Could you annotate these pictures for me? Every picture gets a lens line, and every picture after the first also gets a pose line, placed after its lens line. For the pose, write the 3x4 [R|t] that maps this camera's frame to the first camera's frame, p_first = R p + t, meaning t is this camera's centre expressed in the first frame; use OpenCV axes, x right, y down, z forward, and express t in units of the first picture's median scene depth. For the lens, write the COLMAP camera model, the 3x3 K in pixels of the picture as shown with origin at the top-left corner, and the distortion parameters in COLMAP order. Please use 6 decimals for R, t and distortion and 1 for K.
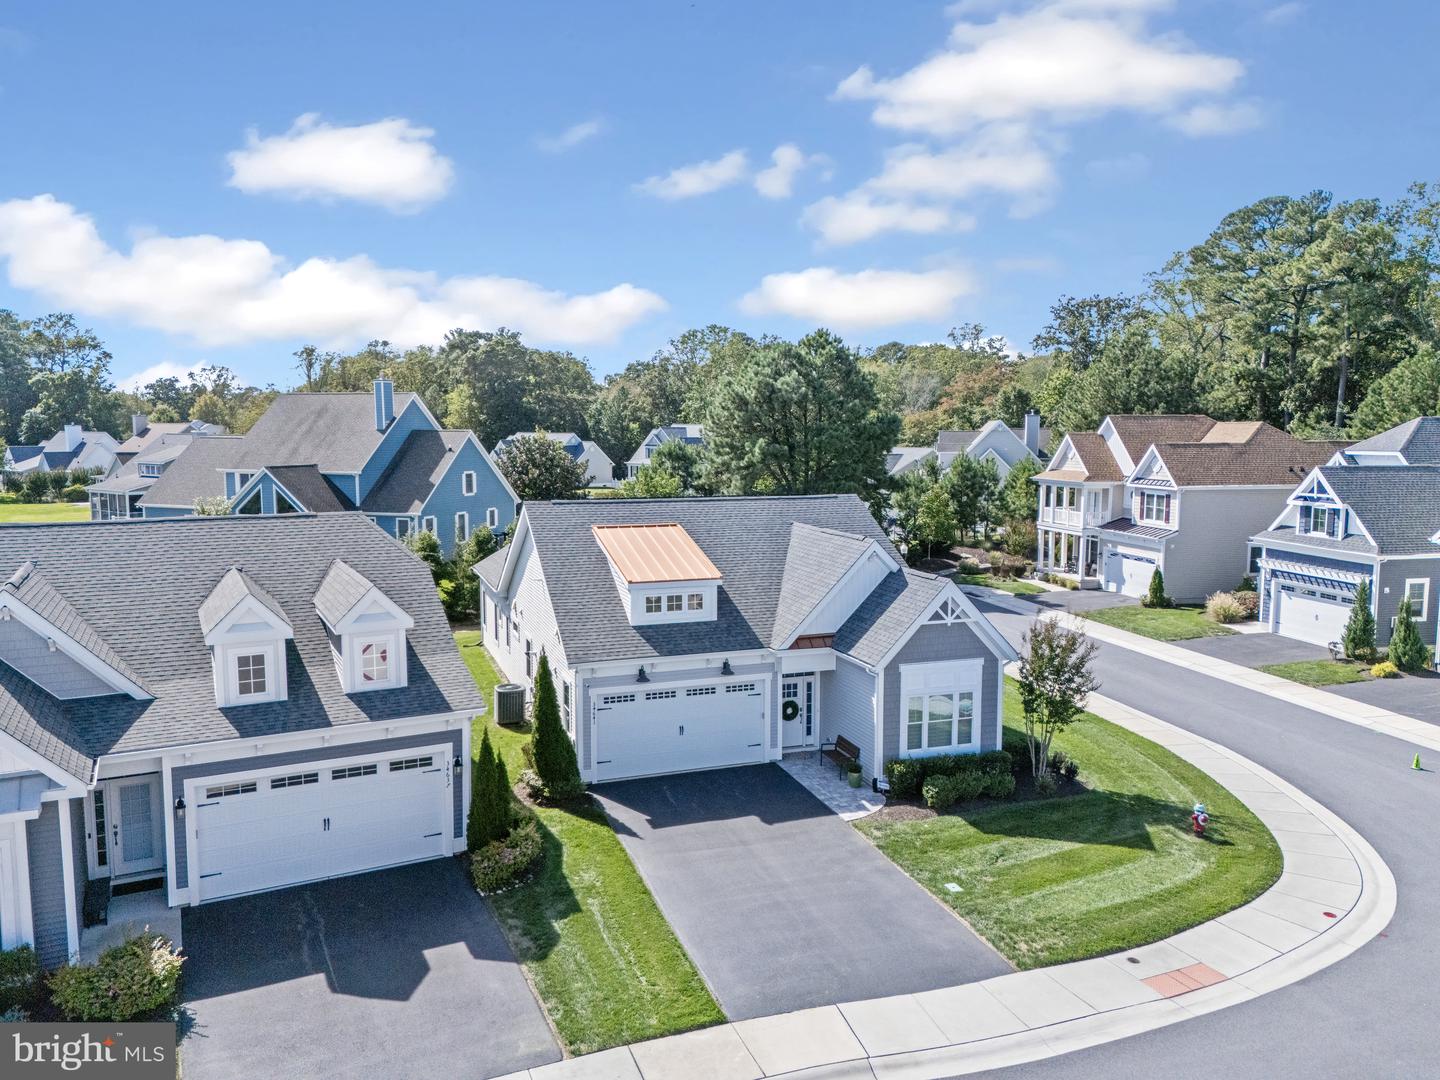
lens RADIAL K [[1061.4, 0, 728.8], [0, 1061.4, 568.4], [0, 0, 1]] dist [0.068288, -0.059265]
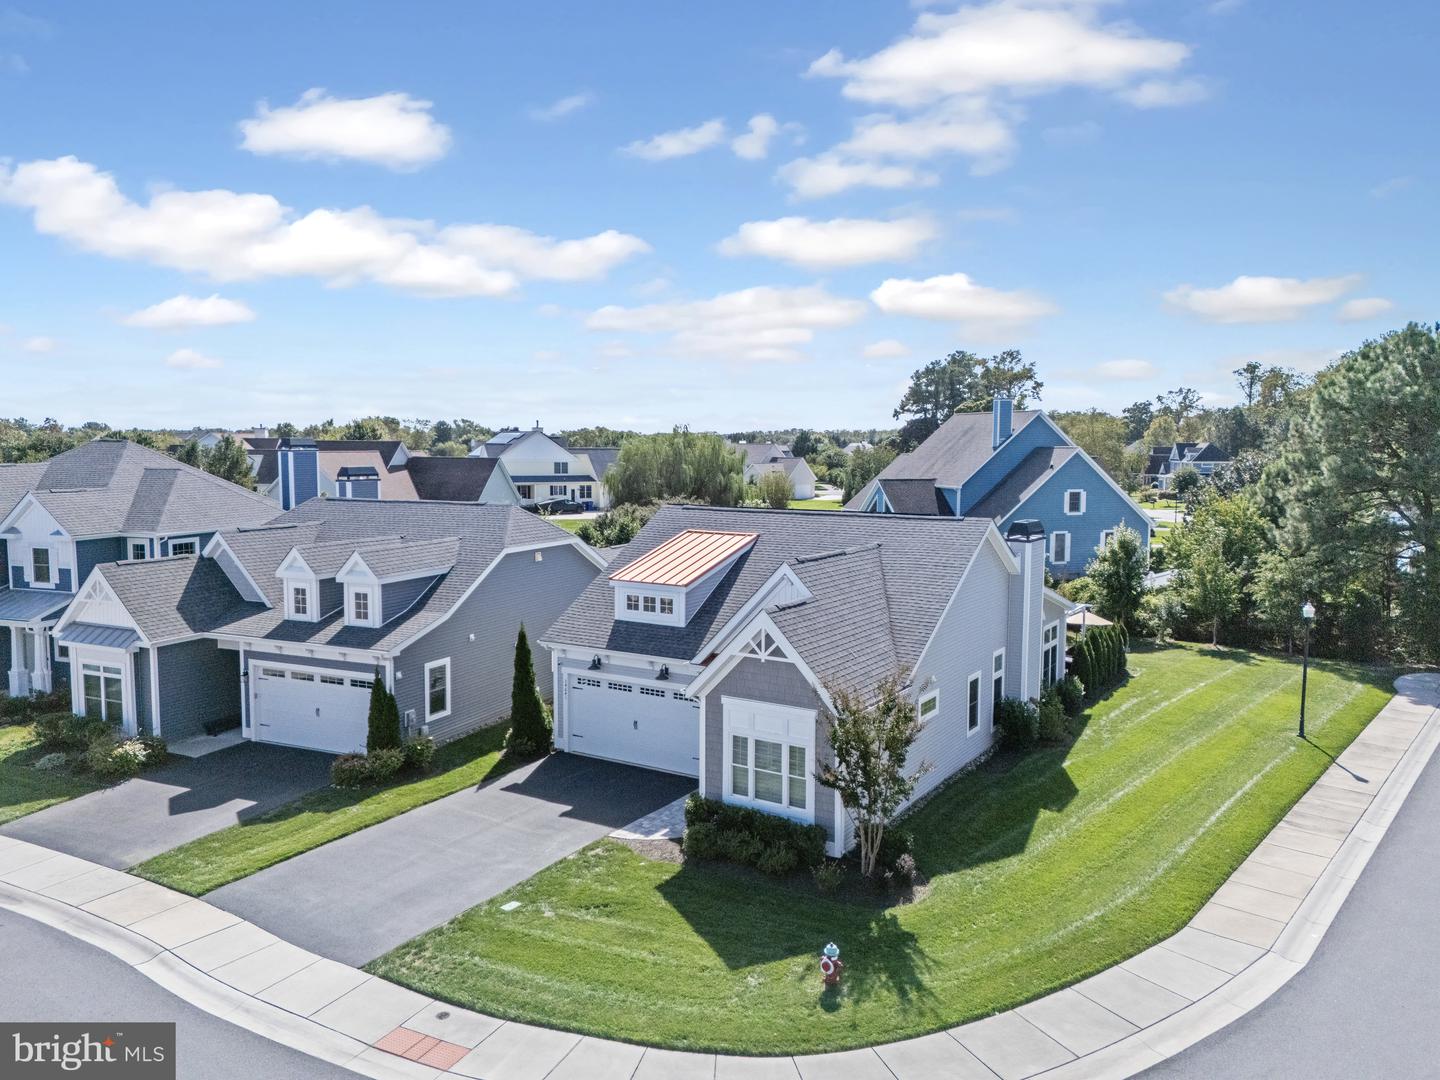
lens RADIAL K [[1061.4, 0, 715.2], [0, 1061.4, 545.9], [0, 0, 1]] dist [0.068288, -0.059265]
pose [[0.604769, 0.076686, -0.792701, 0.834323], [-0.108669, 0.993990, 0.013253, -0.046792], [0.788952, 0.078127, 0.609467, 0.412678]]
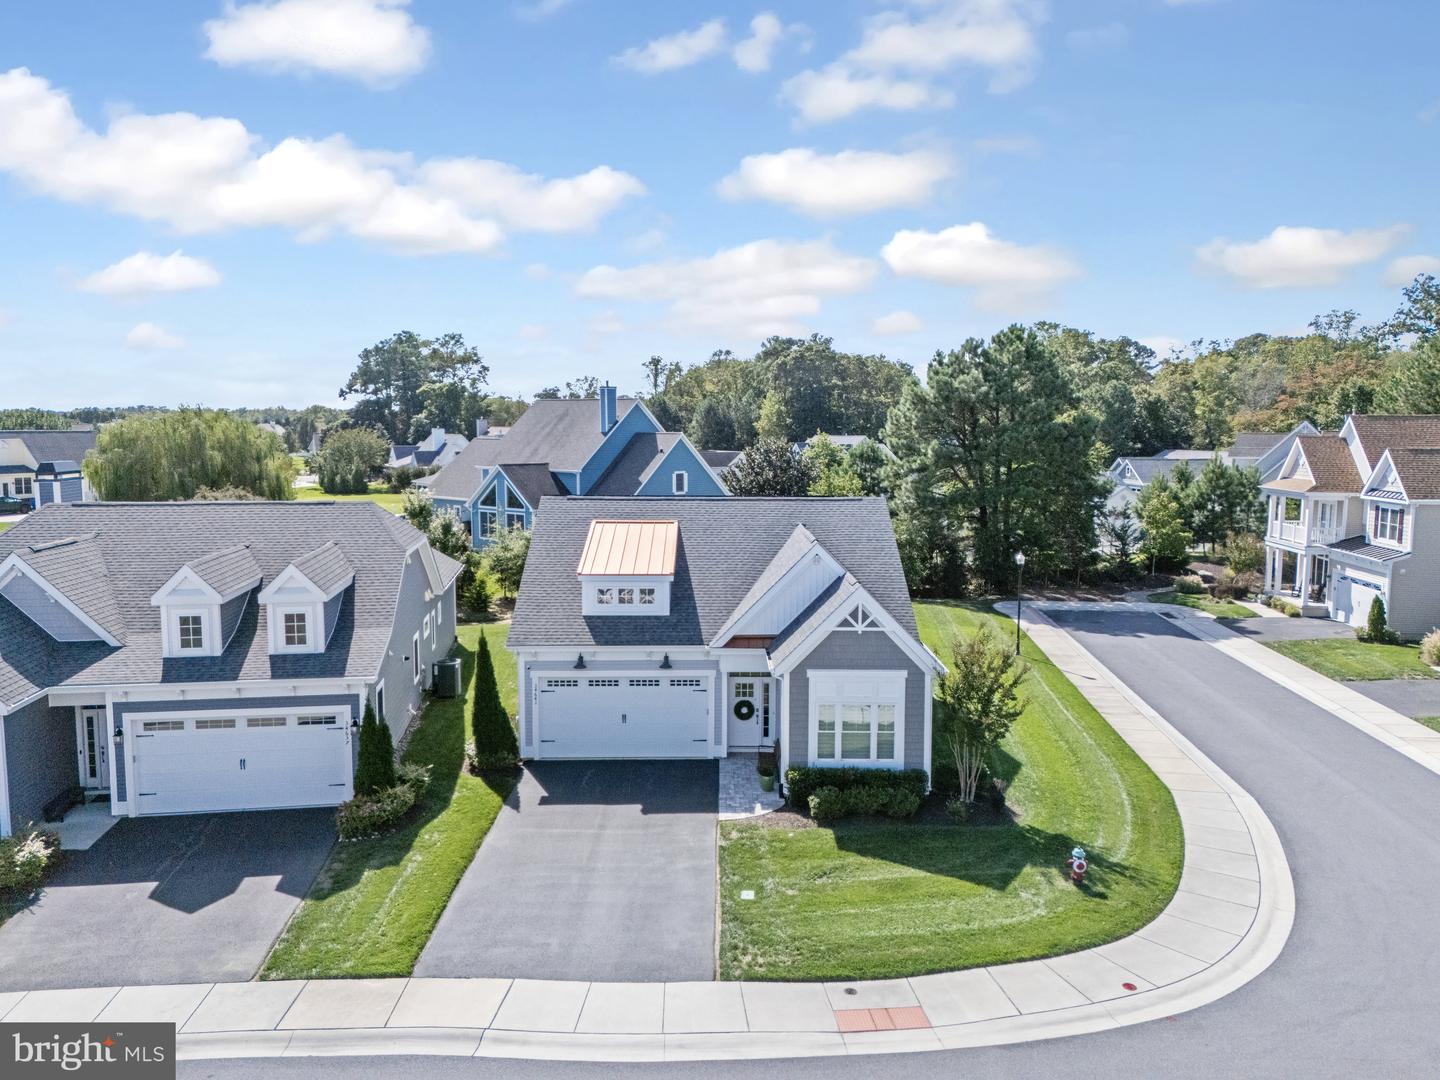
lens RADIAL K [[1061.4, 0, 725.7], [0, 1061.4, 567.3], [0, 0, 1]] dist [0.068288, -0.059265]
pose [[0.942108, 0.044787, -0.332305, 0.393238], [-0.046123, 0.998928, 0.003870, -0.004136], [0.332123, 0.011681, 0.943164, 0.050537]]
